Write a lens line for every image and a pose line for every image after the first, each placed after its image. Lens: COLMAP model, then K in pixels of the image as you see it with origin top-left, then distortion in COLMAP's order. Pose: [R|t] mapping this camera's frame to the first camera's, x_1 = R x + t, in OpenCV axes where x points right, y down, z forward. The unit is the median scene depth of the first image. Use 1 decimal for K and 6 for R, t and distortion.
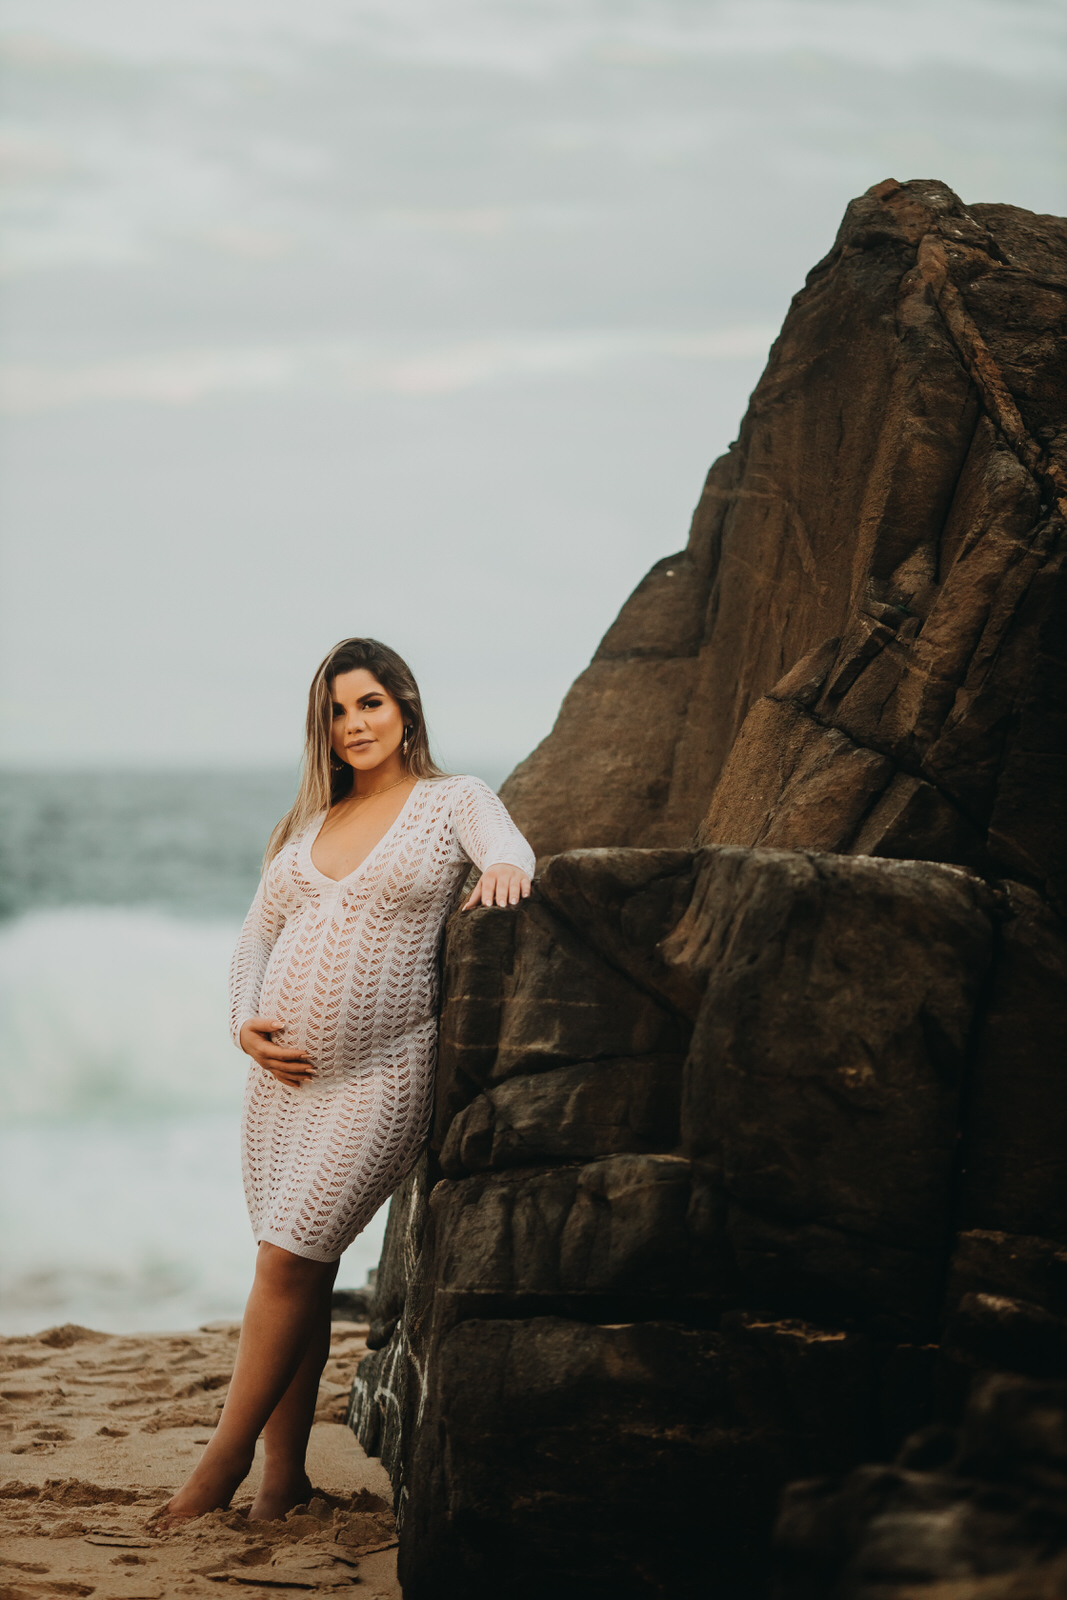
lens RADIAL K [[6040.7, 0, 539.7], [0, 6040.7, 805.2], [0, 0, 1]] dist [0.262305, 0.000000]
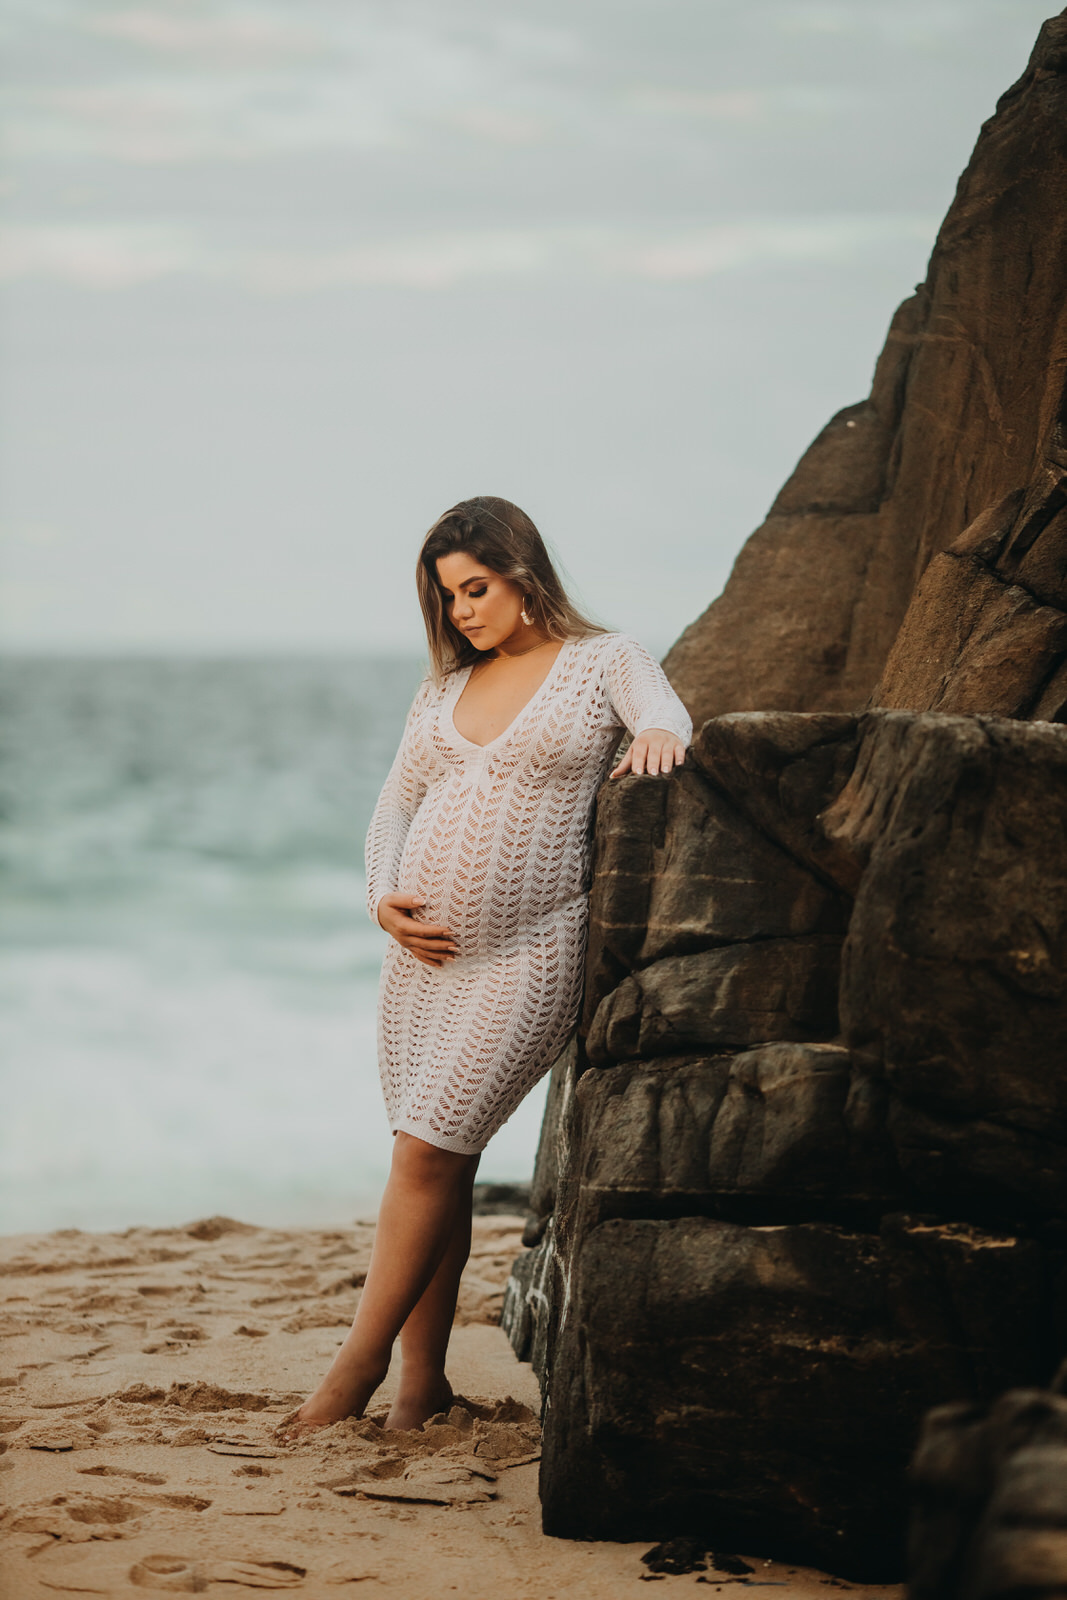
lens RADIAL K [[6040.7, 0, 541.4], [0, 6040.7, 789.2], [0, 0, 1]] dist [0.262305, 0.000000]
pose [[0.999210, 0.006226, -0.039240, 0.013182], [-0.005588, 0.999851, 0.016356, 0.003920], [0.039336, -0.016123, 0.999096, 0.073025]]
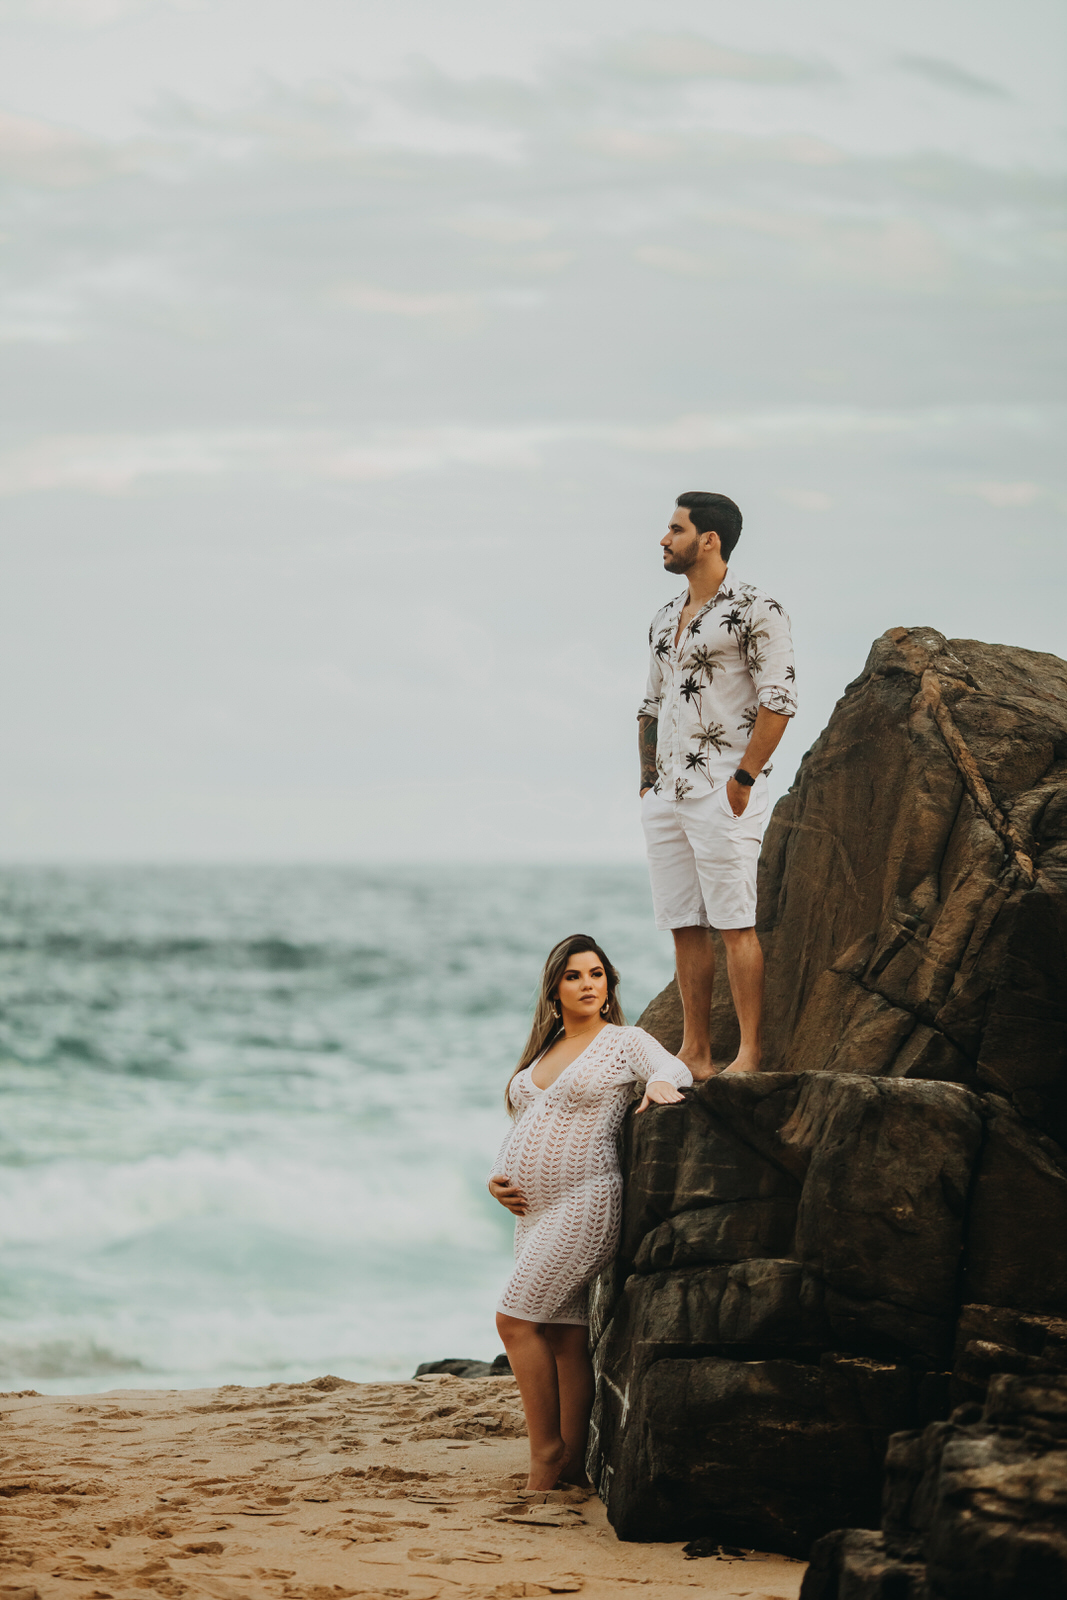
lens RADIAL K [[6040.7, 0, 554.4], [0, 6040.7, 829.4], [0, 0, 1]] dist [0.262305, 0.000000]
pose [[0.999710, 0.002127, 0.024001, -0.078736], [-0.001779, 0.999894, -0.014484, -0.034289], [-0.024029, 0.014437, 0.999607, -0.630369]]
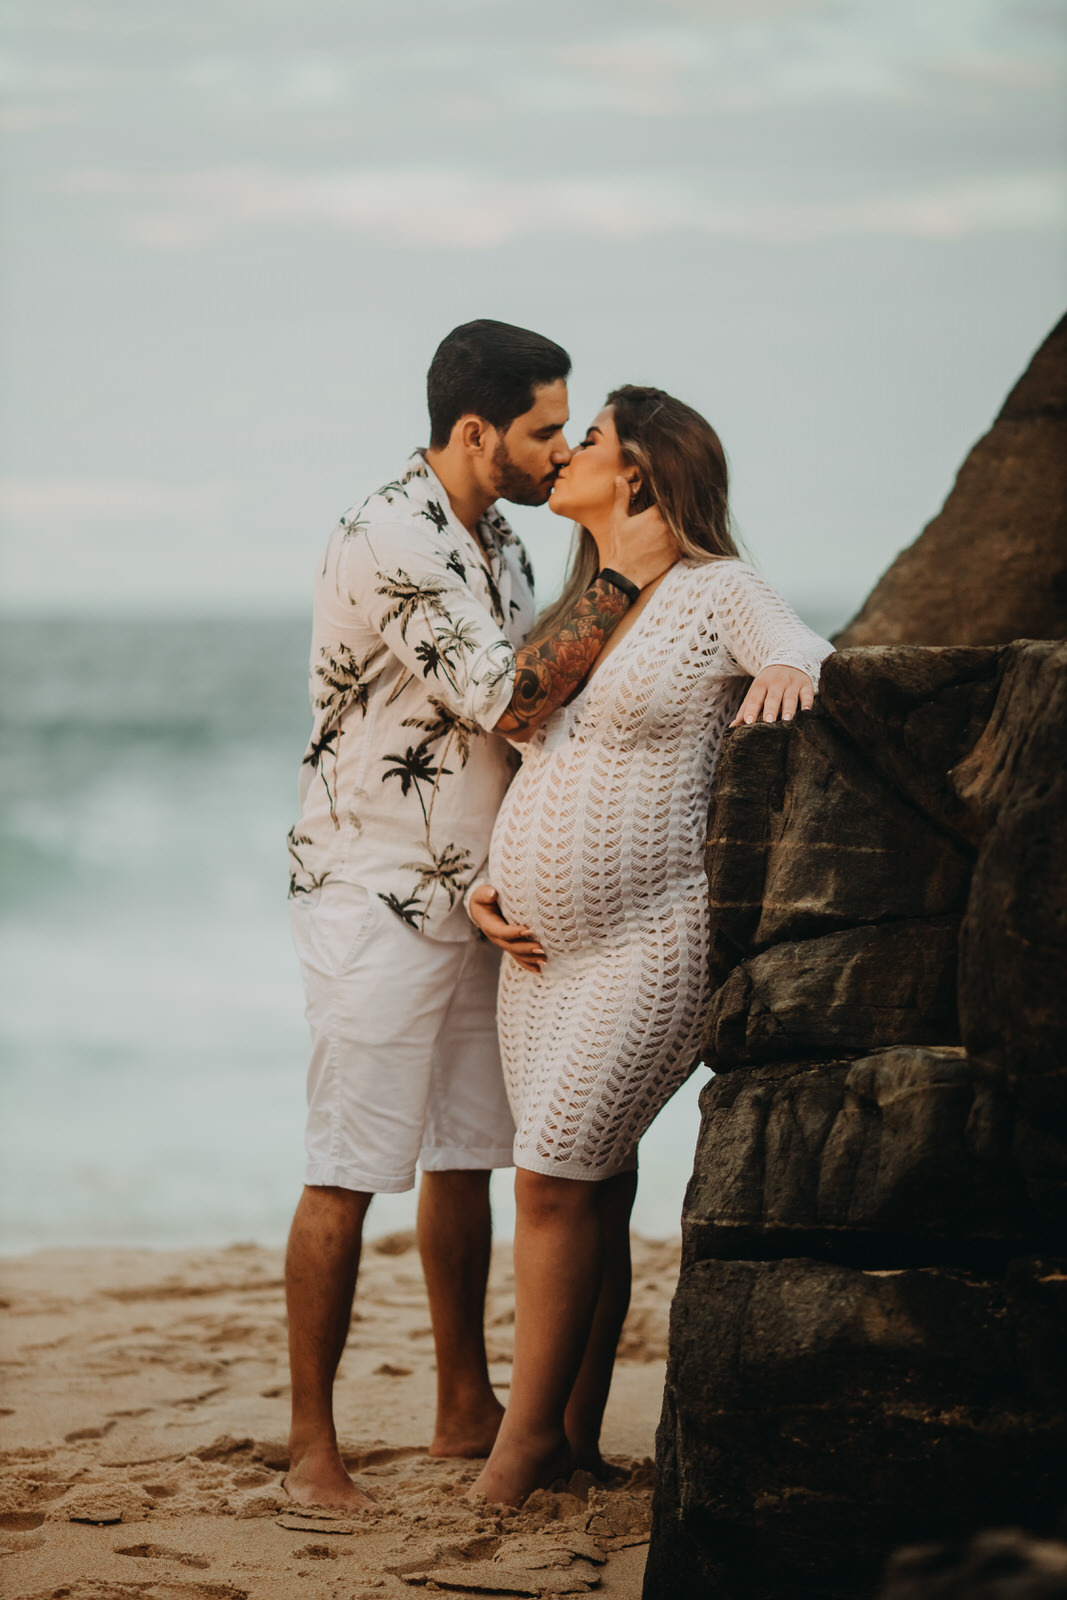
lens RADIAL K [[6040.7, 0, 528.4], [0, 6040.7, 791.7], [0, 0, 1]] dist [0.262305, 0.000000]
pose [[0.990998, -0.001668, -0.133867, 0.067285], [0.004990, 0.999688, 0.024484, 0.006482], [0.133785, -0.024932, 0.990697, 0.231077]]
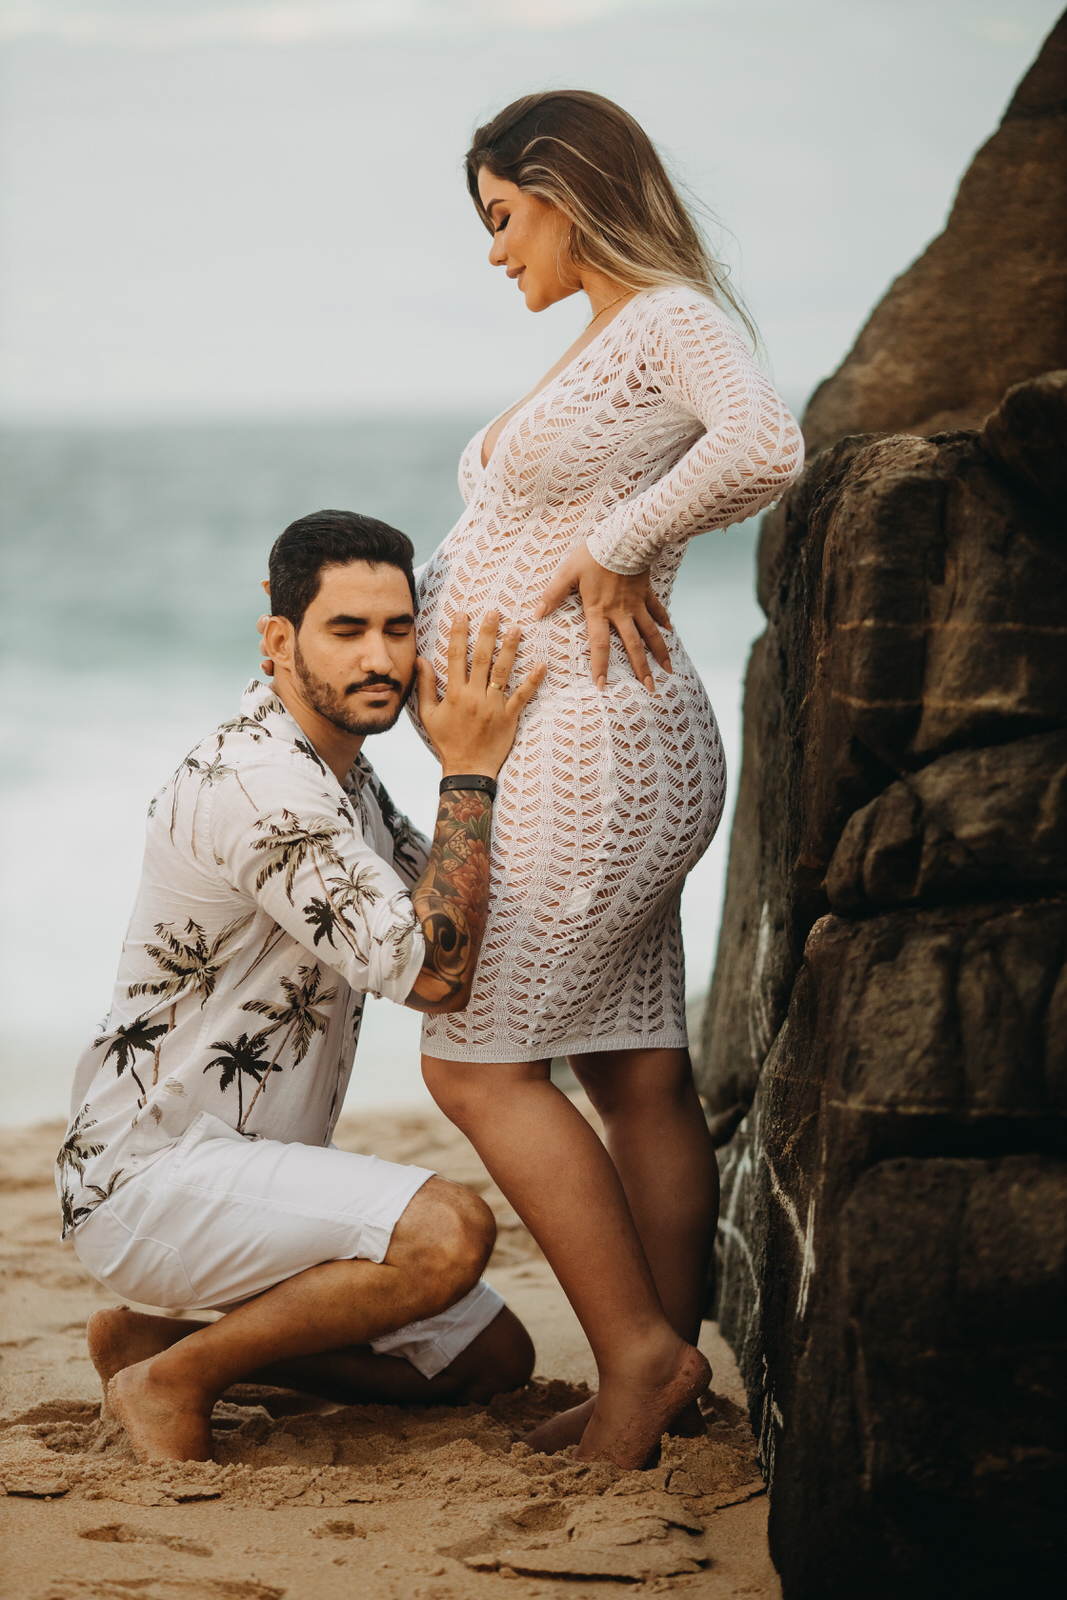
lens RADIAL K [[6040.7, 0, 571.0], [0, 6040.7, 820.9], [0, 0, 1]] dist [0.262305, 0.000000]
pose [[0.999339, -0.017676, -0.031768, -0.023219], [0.019604, 0.997919, 0.061432, 0.013752], [0.030616, -0.062014, 0.997606, 0.391612]]
